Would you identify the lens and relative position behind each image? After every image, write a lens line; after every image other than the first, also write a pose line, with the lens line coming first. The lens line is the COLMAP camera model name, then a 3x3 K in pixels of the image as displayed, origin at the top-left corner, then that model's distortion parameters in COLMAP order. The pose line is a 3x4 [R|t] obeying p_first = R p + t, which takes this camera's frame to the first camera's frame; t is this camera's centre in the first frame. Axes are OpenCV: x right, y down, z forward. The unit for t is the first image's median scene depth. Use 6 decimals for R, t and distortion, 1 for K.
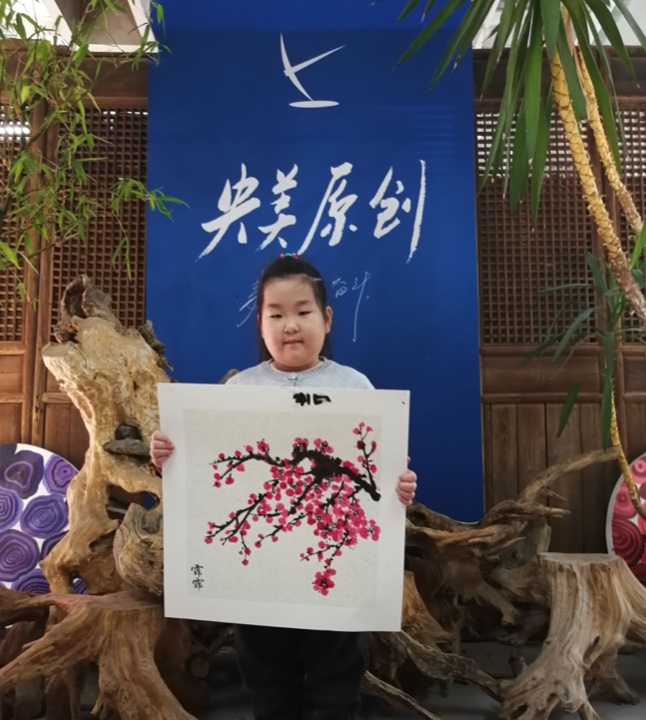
lens RADIAL K [[653.8, 0, 325.7], [0, 653.8, 441.0], [0, 0, 1]] dist [-0.006206, 0.013432]
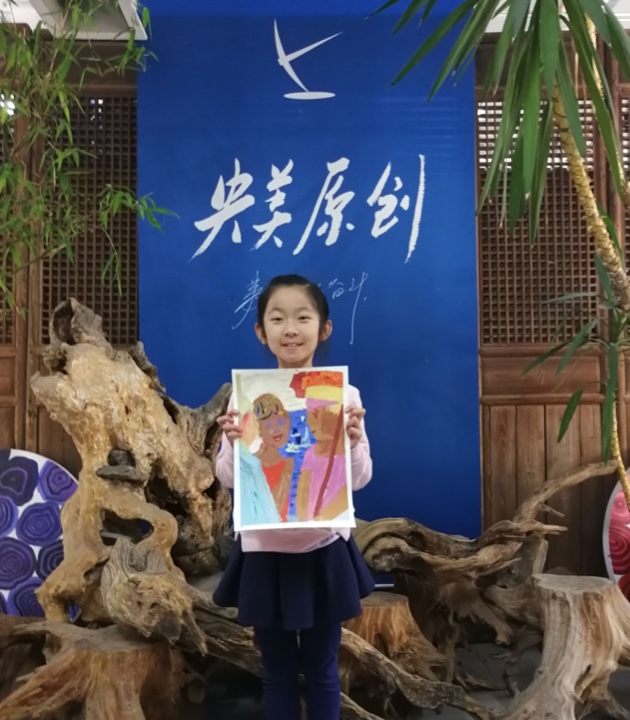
lens RADIAL K [[661.8, 0, 331.5], [0, 661.8, 420.6], [0, 0, 1]] dist [-0.004710, 0.017366]
pose [[0.999993, -0.002442, 0.002710, 0.010749], [0.002297, 0.998622, 0.052427, -0.089730], [-0.002834, -0.052421, 0.998621, -0.000292]]
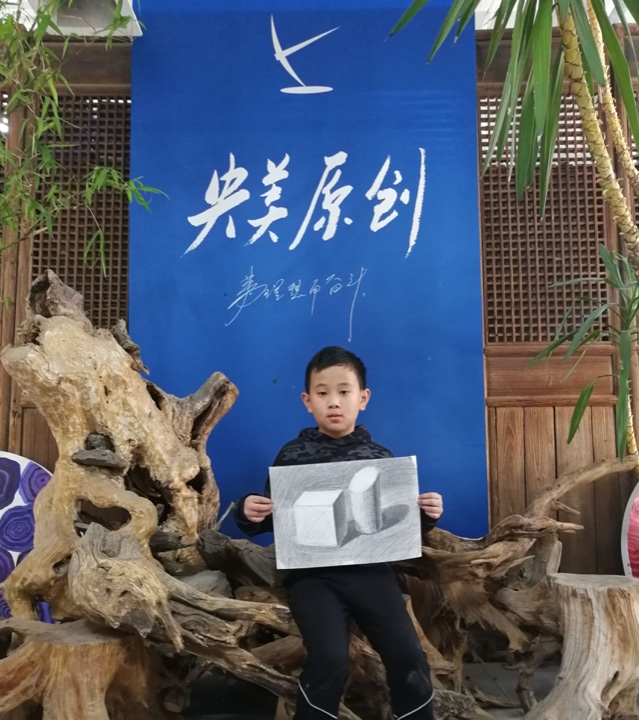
lens RADIAL K [[642.3, 0, 322.5], [0, 642.3, 435.3], [0, 0, 1]] dist [-0.003283, 0.022907]
pose [[0.999858, -0.001602, -0.016763, 0.020144], [0.001528, 0.999989, -0.004440, -0.013211], [0.016770, 0.004414, 0.999850, 0.077027]]
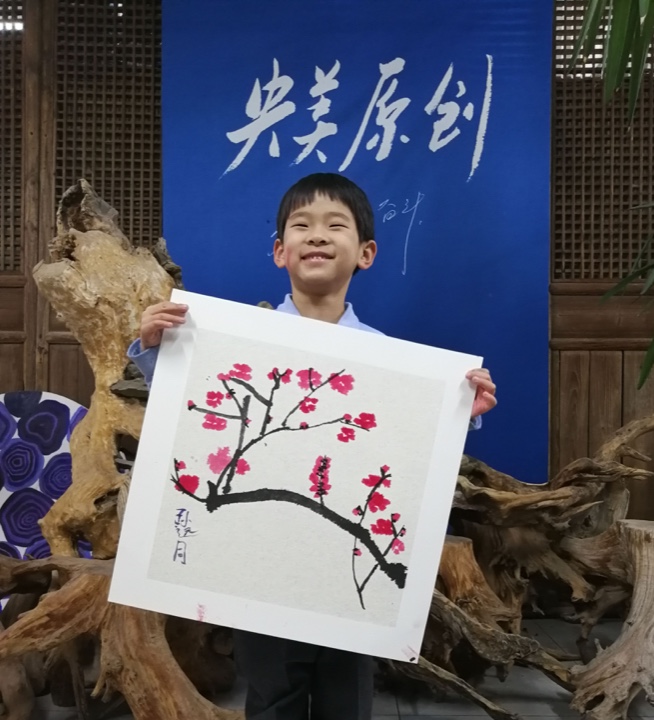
lens RADIAL K [[681.8, 0, 347.7], [0, 681.8, 461.7], [0, 0, 1]] dist [-0.016008, 0.040990]
pose [[0.999699, 0.013649, -0.020402, -0.008332], [-0.011929, 0.996548, 0.082159, 0.020378], [0.021453, -0.081890, 0.996410, 0.084785]]
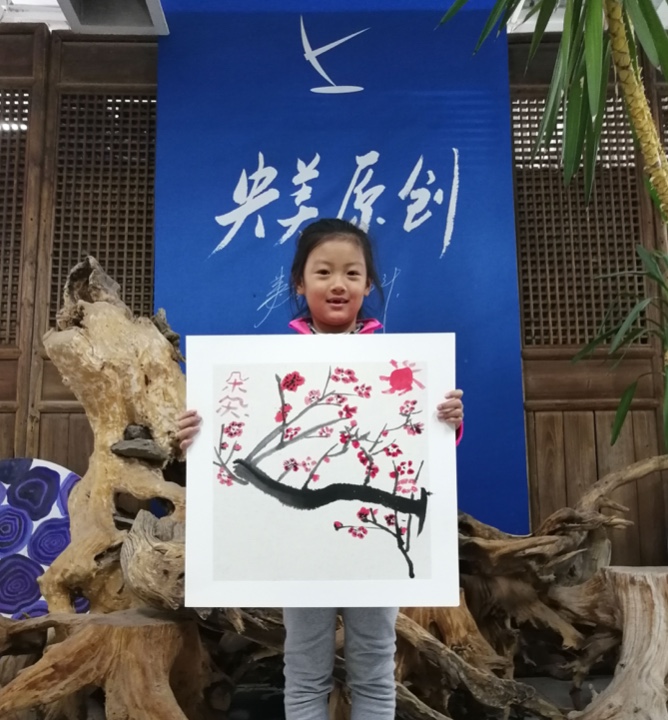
lens RADIAL K [[694.9, 0, 334.7], [0, 694.9, 450.6], [0, 0, 1]] dist [-0.007741, 0.027992]
pose [[0.999959, -0.006370, 0.006474, -0.031598], [0.006679, 0.998781, -0.048907, 0.044208], [-0.006155, 0.048948, 0.998782, 0.043514]]
